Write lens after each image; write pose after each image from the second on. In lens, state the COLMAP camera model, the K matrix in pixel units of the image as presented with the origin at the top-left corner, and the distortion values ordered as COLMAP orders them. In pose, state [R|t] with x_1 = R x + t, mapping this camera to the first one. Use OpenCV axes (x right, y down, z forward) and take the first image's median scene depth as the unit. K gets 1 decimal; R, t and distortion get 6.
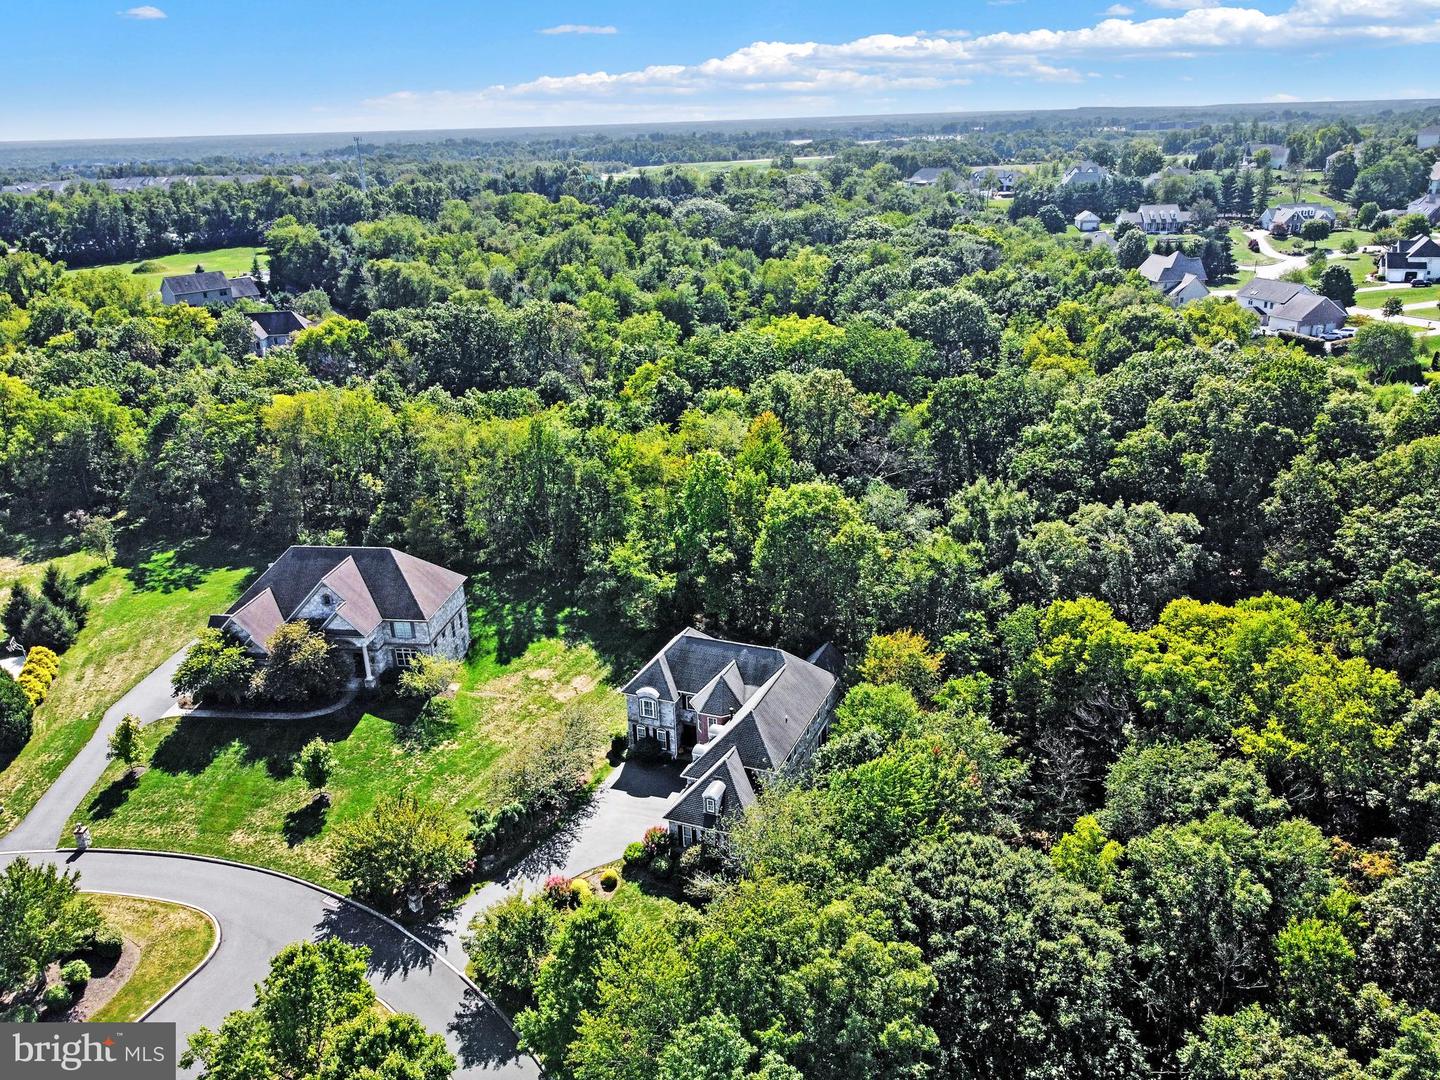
lens RADIAL K [[1094.7, 0, 724.6], [0, 1094.7, 543.2], [0, 0, 1]] dist [0.008606, -0.018479]
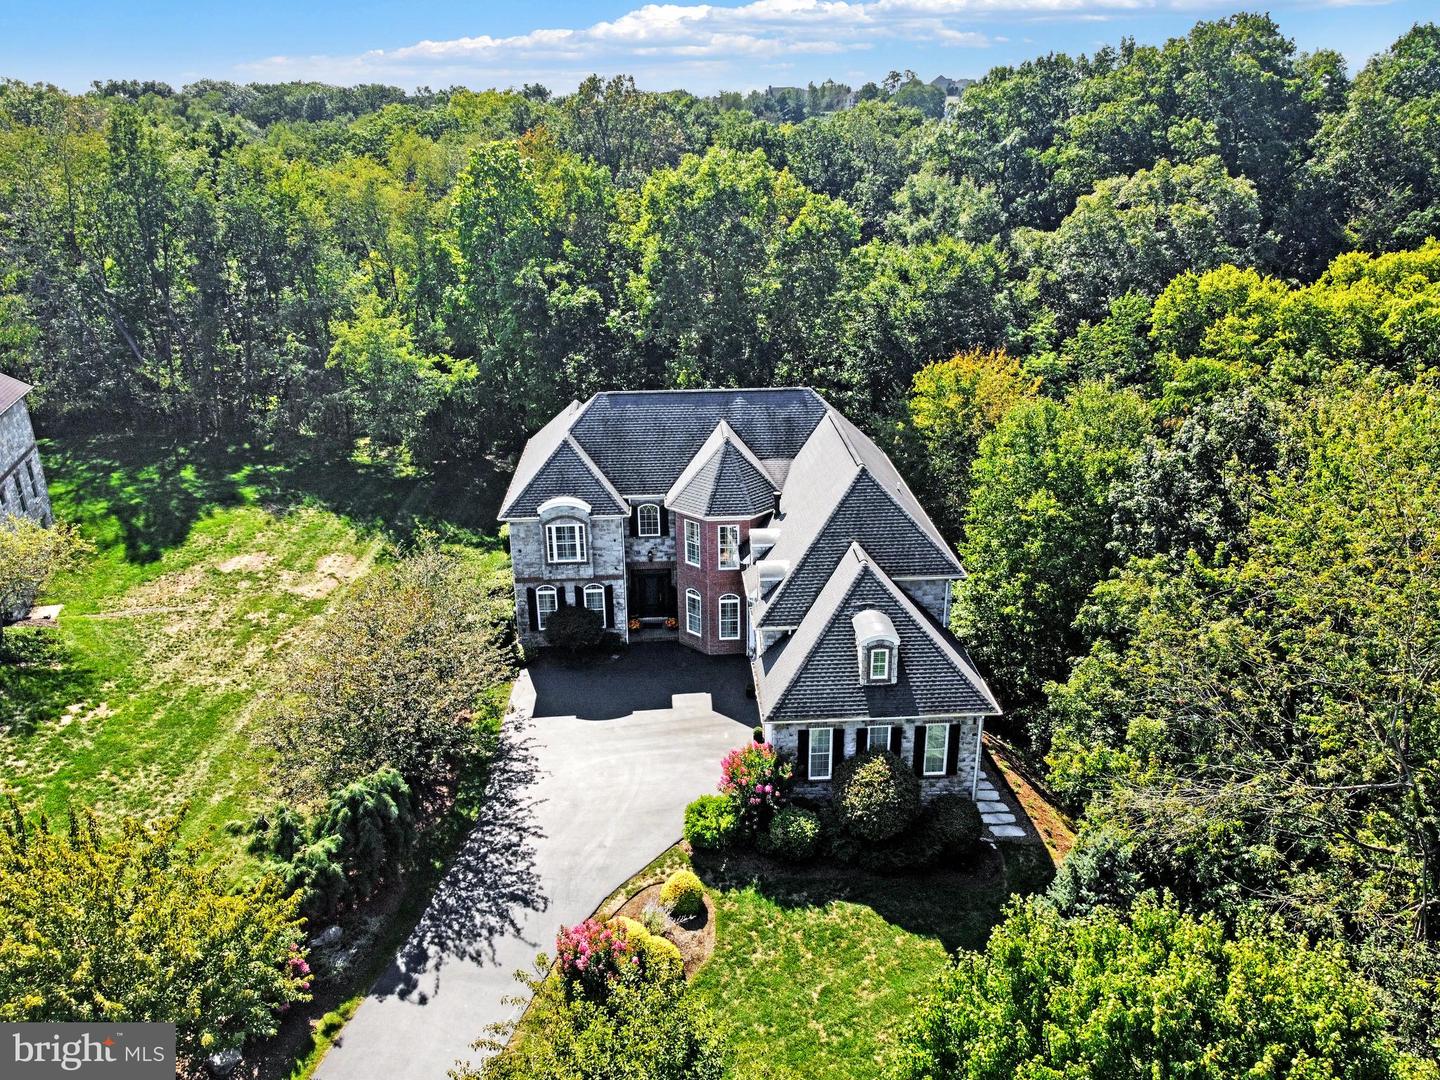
lens RADIAL K [[1094.7, 0, 721.4], [0, 1094.7, 538.4], [0, 0, 1]] dist [0.008606, -0.018479]
pose [[0.901637, -0.133743, 0.411294, -0.193602], [0.139064, 0.990136, 0.017113, 0.143545], [-0.409526, 0.041766, 0.911342, 0.519498]]
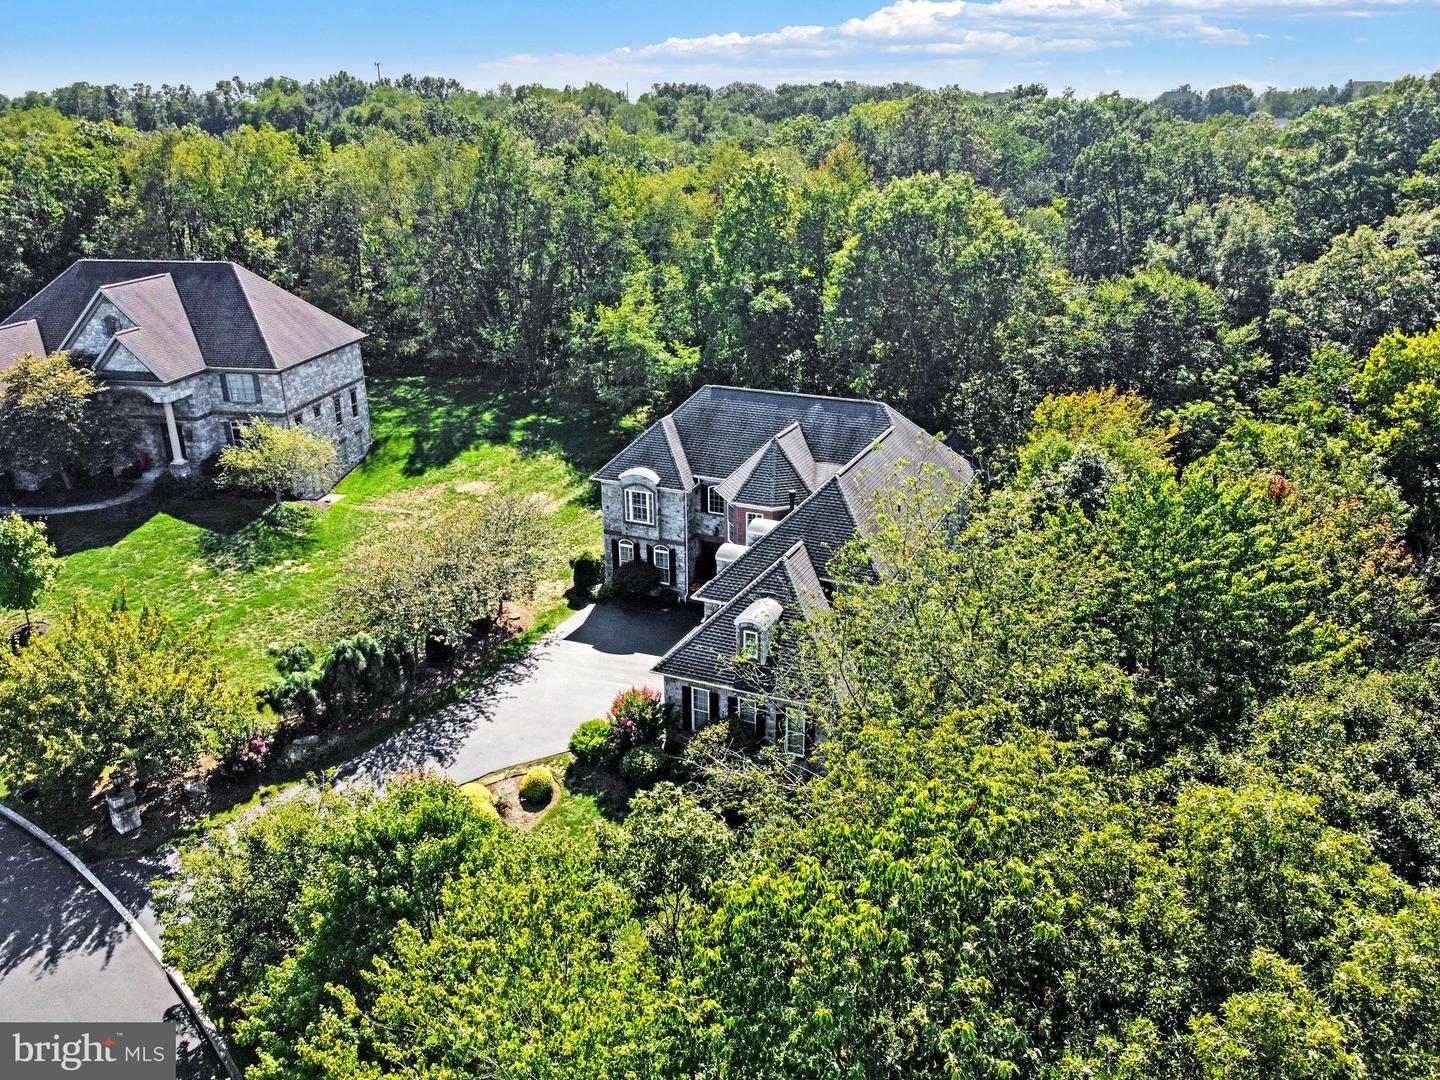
lens RADIAL K [[1094.7, 0, 723.2], [0, 1094.7, 540.7], [0, 0, 1]] dist [0.008606, -0.018479]
pose [[0.999008, 0.037810, -0.023529, -0.012496], [-0.037780, 0.999285, 0.001710, 0.158362], [0.023577, -0.000820, 0.999722, 0.422783]]
